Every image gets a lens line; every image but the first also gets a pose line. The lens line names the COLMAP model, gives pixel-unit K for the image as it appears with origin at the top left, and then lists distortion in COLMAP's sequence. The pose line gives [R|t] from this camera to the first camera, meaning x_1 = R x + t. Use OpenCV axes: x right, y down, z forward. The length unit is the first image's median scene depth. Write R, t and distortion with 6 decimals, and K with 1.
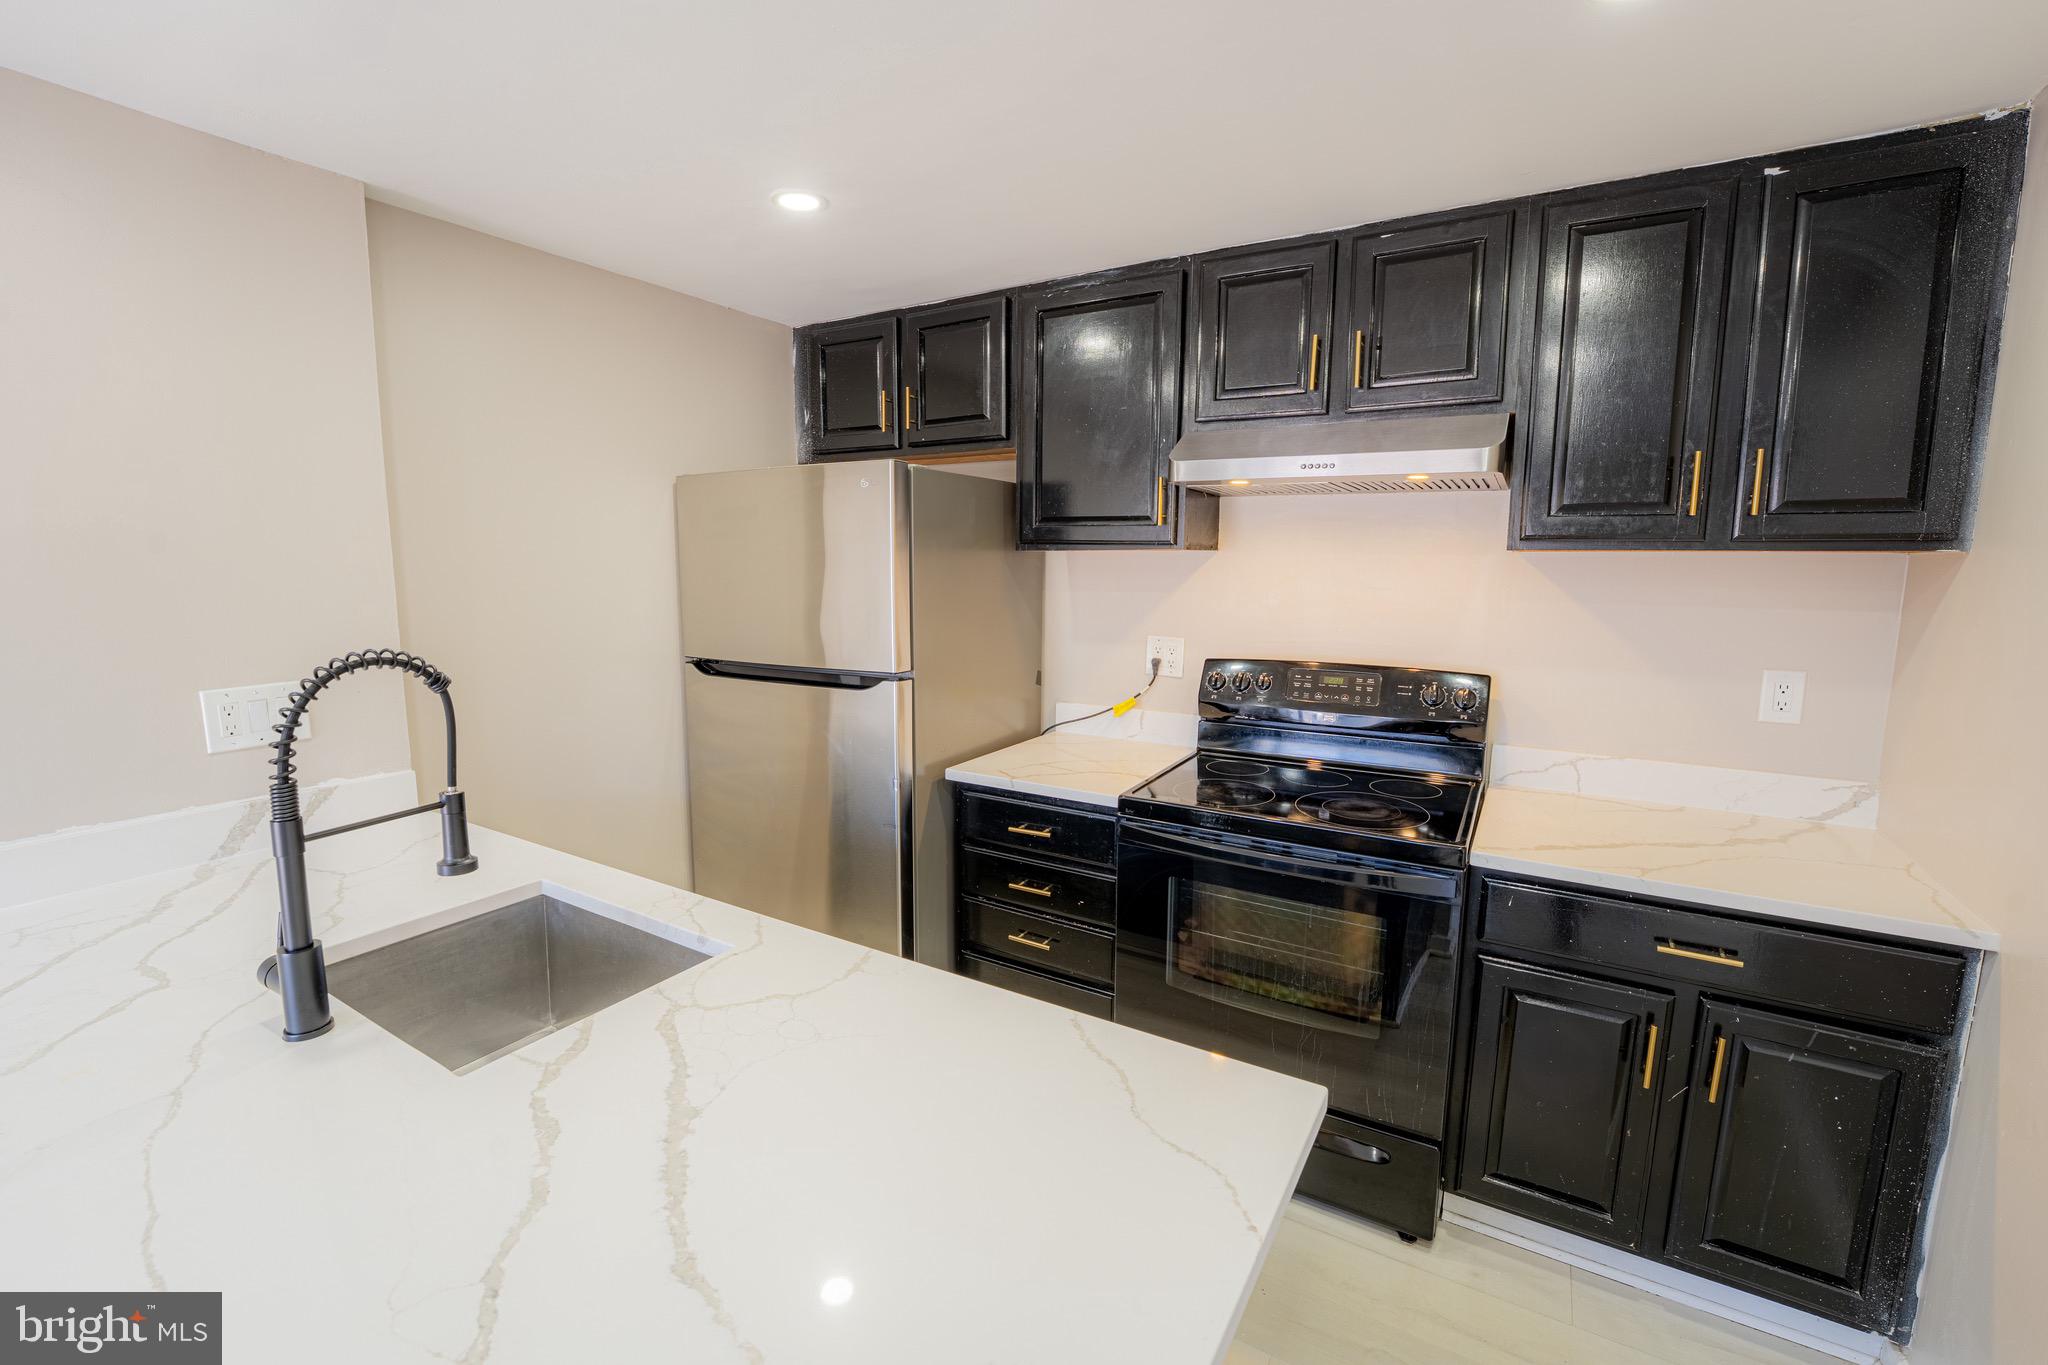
lens RADIAL K [[886.8, 0, 1014.5], [0, 886.8, 675.1], [0, 0, 1]] dist [-0.002090, -0.001957]
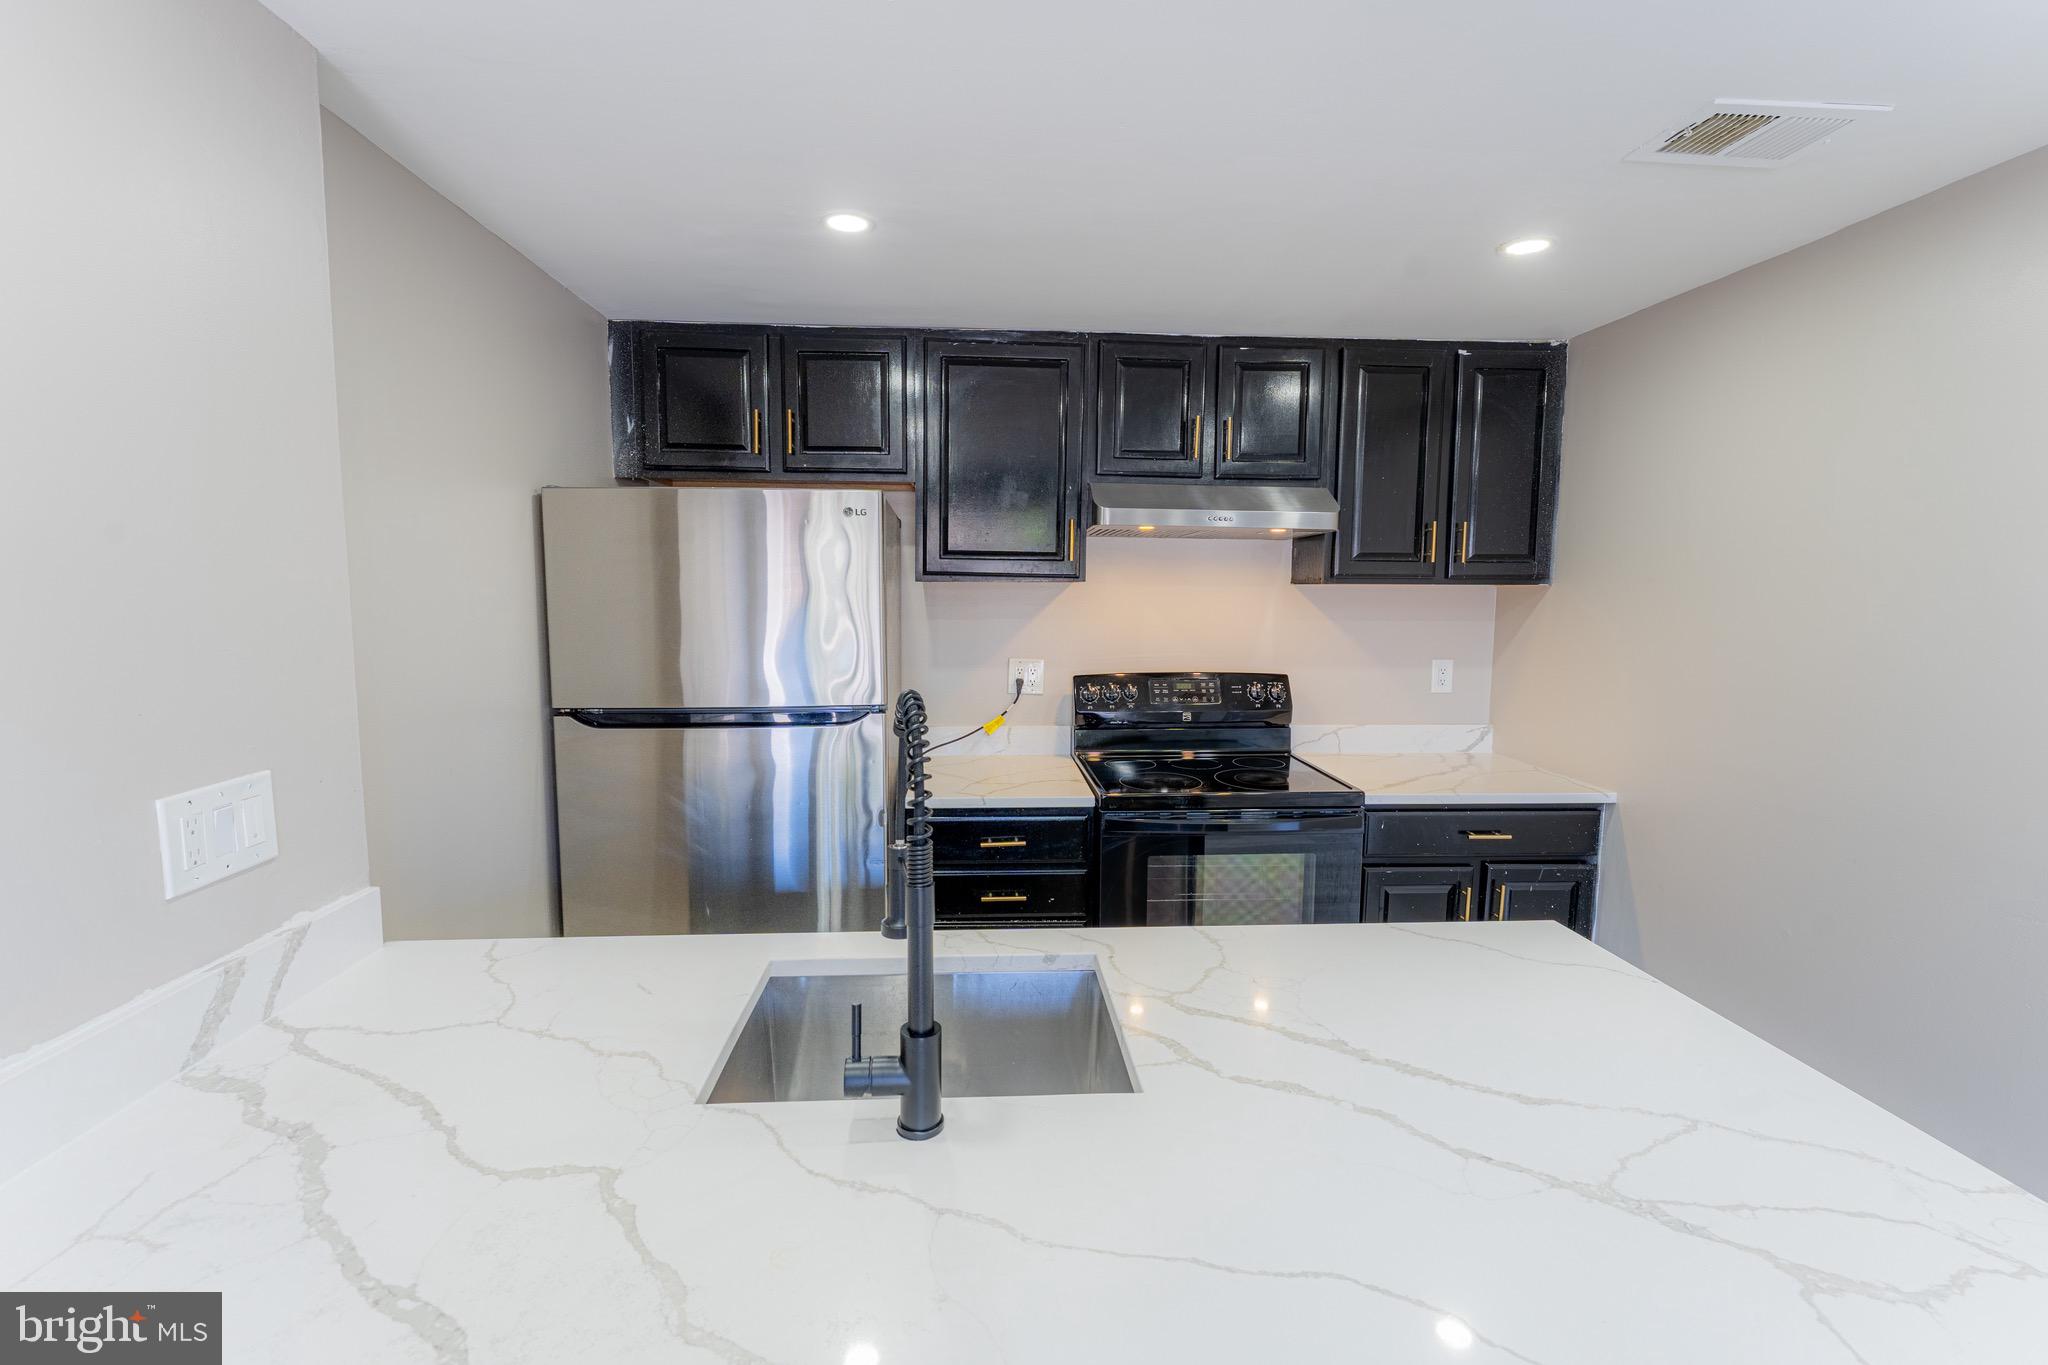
lens RADIAL K [[886.8, 0, 1021.3], [0, 886.8, 685.7], [0, 0, 1]] dist [-0.002090, -0.001957]
pose [[0.821317, -0.060469, 0.567258, -0.631746], [0.072241, 0.997386, 0.001725, -0.015334], [-0.565880, 0.039563, 0.823538, 0.114395]]
